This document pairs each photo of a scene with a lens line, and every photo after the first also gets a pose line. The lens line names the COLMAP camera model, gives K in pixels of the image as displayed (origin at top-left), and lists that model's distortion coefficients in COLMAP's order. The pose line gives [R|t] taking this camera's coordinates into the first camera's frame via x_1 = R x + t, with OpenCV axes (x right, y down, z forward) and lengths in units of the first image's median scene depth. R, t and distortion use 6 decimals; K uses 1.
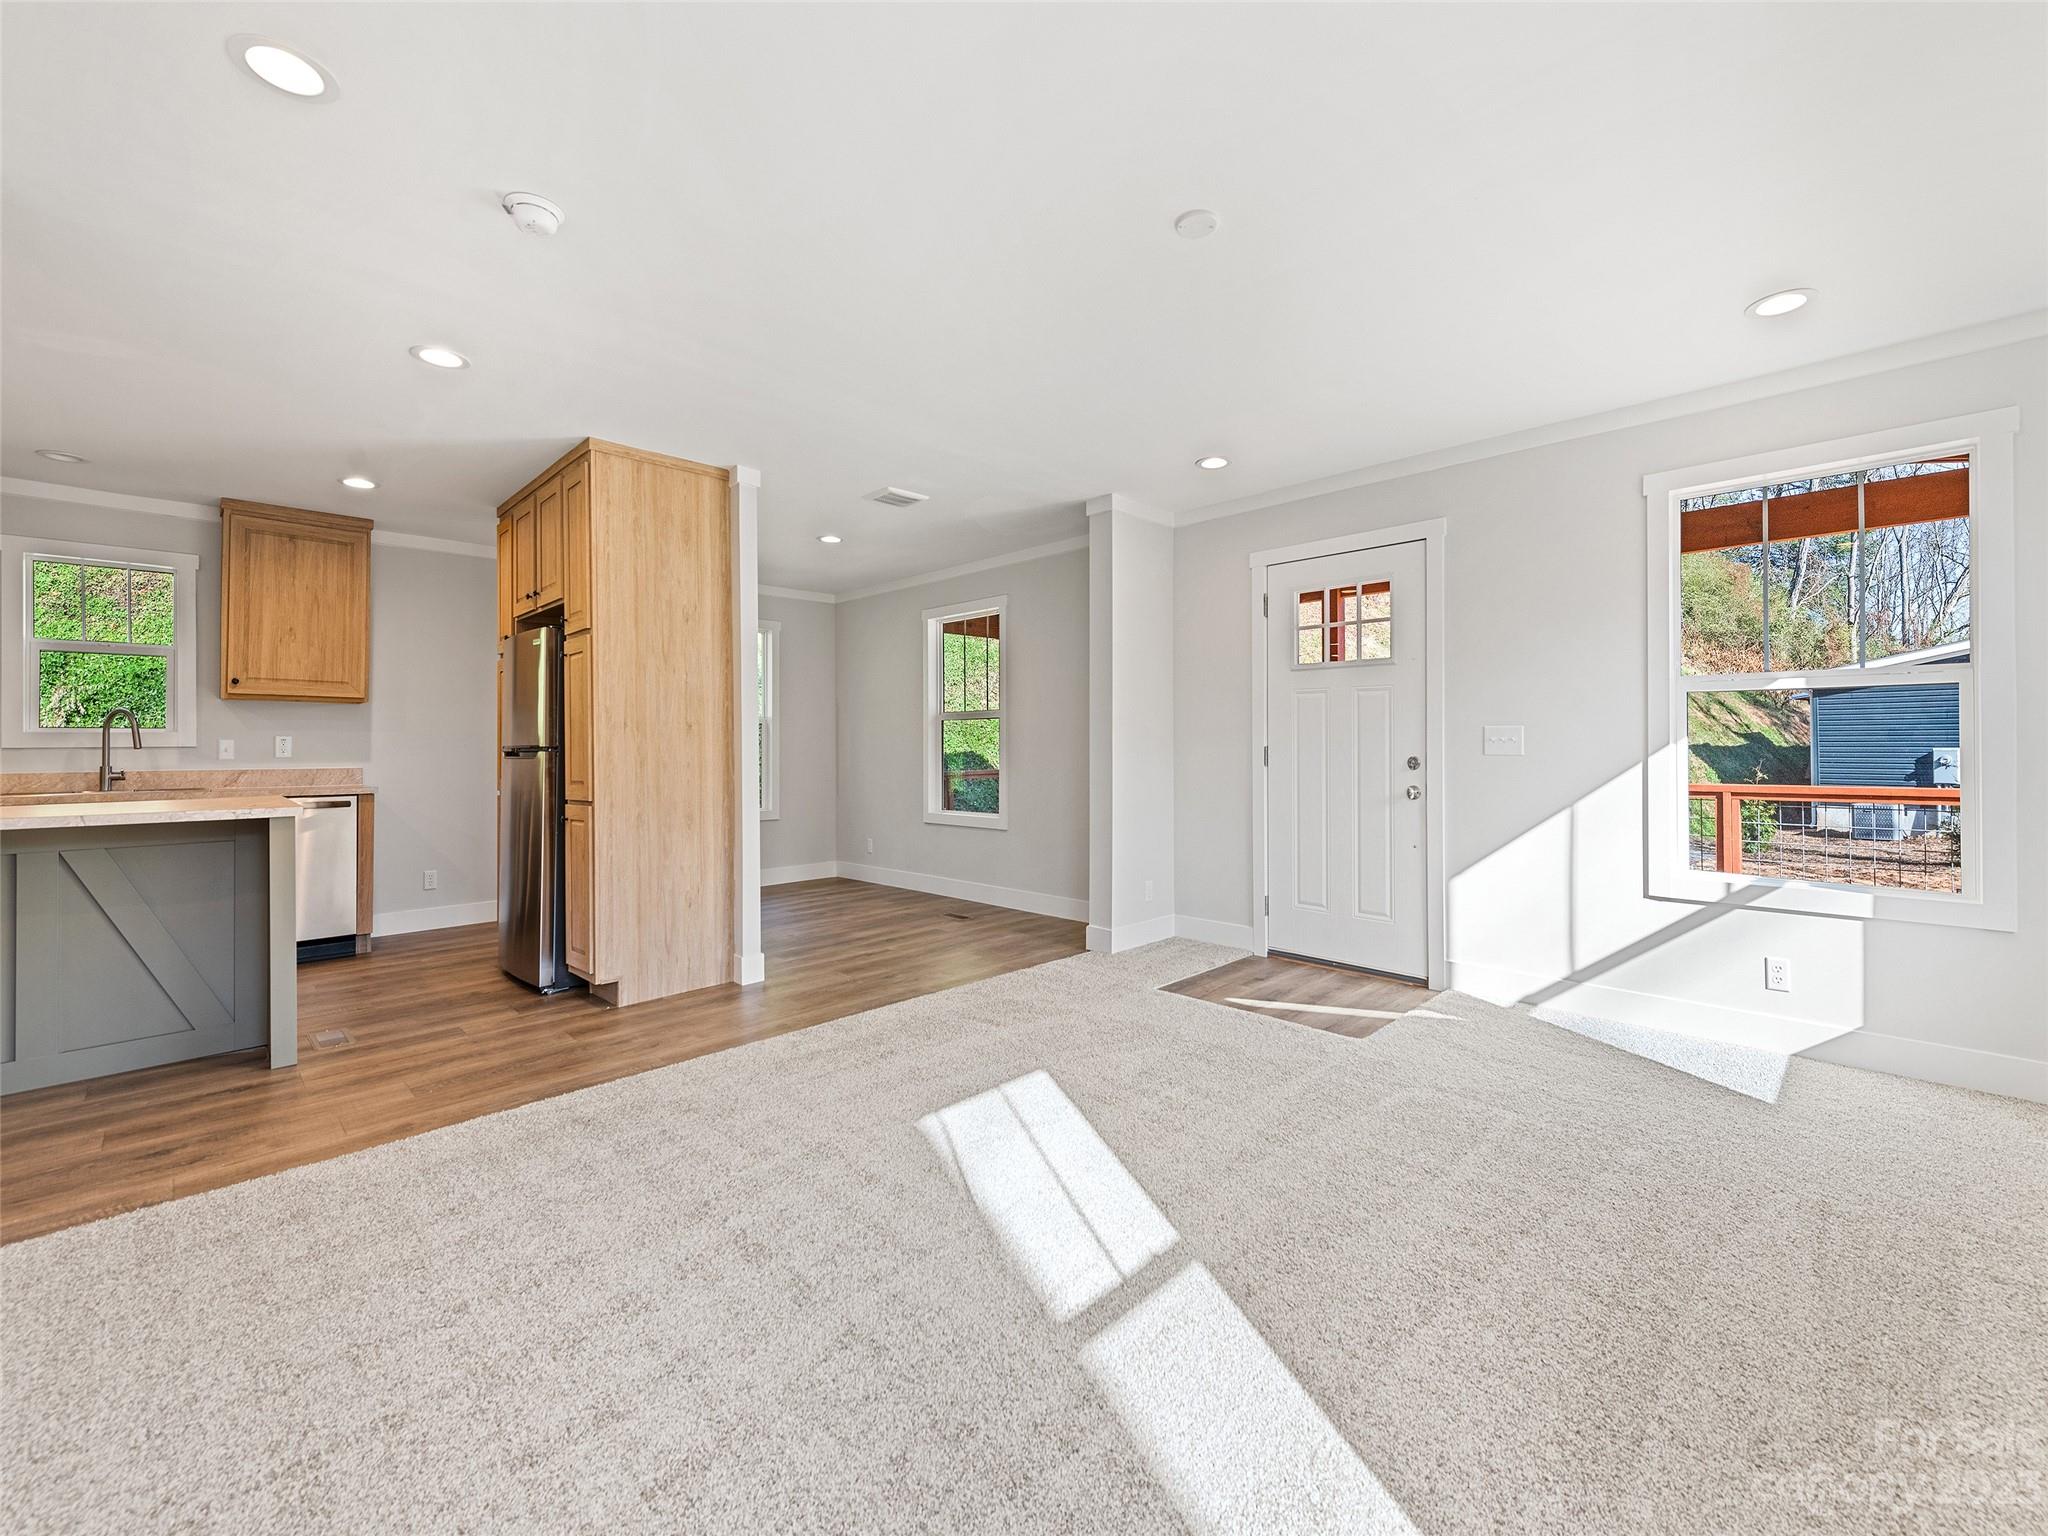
lens RADIAL K [[843.4, 0, 1034.0], [0, 843.4, 738.8], [0, 0, 1]] dist [-0.000888, -0.000137]
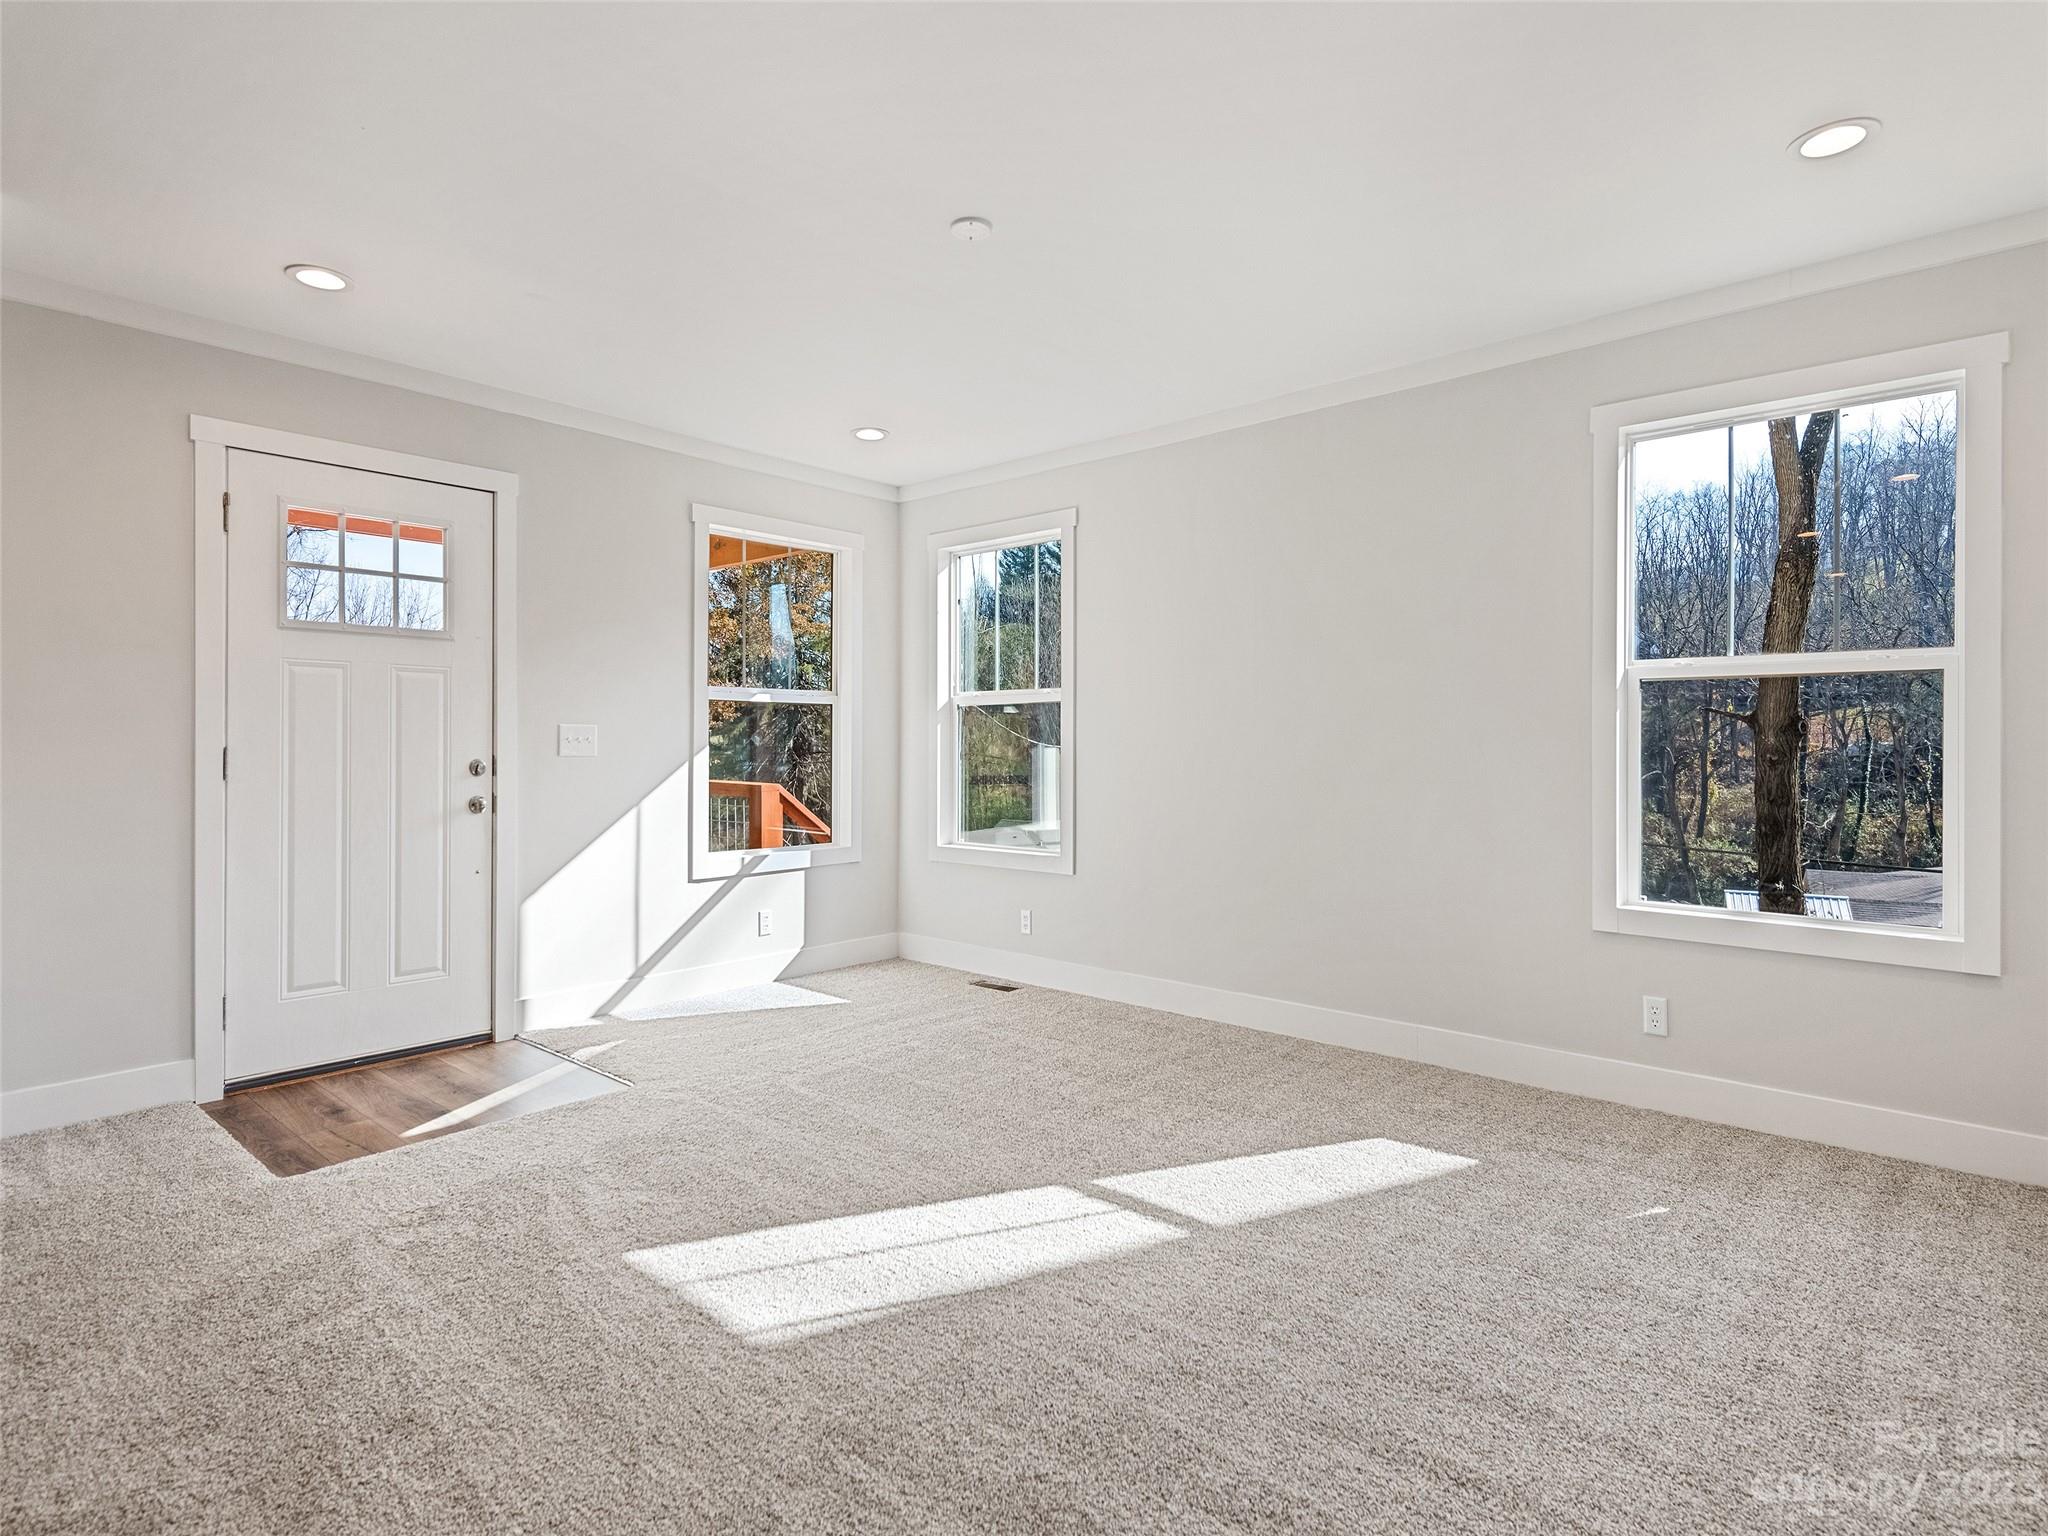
lens RADIAL K [[1057.5, 0, 1033.0], [0, 1057.5, 725.9], [0, 0, 1]] dist [0.030220, -0.000194]
pose [[-0.058242, 0.018603, 0.998129, -0.672588], [-0.008905, 0.999777, -0.019153, 0.004711], [-0.998263, -0.010003, -0.058063, 0.605790]]
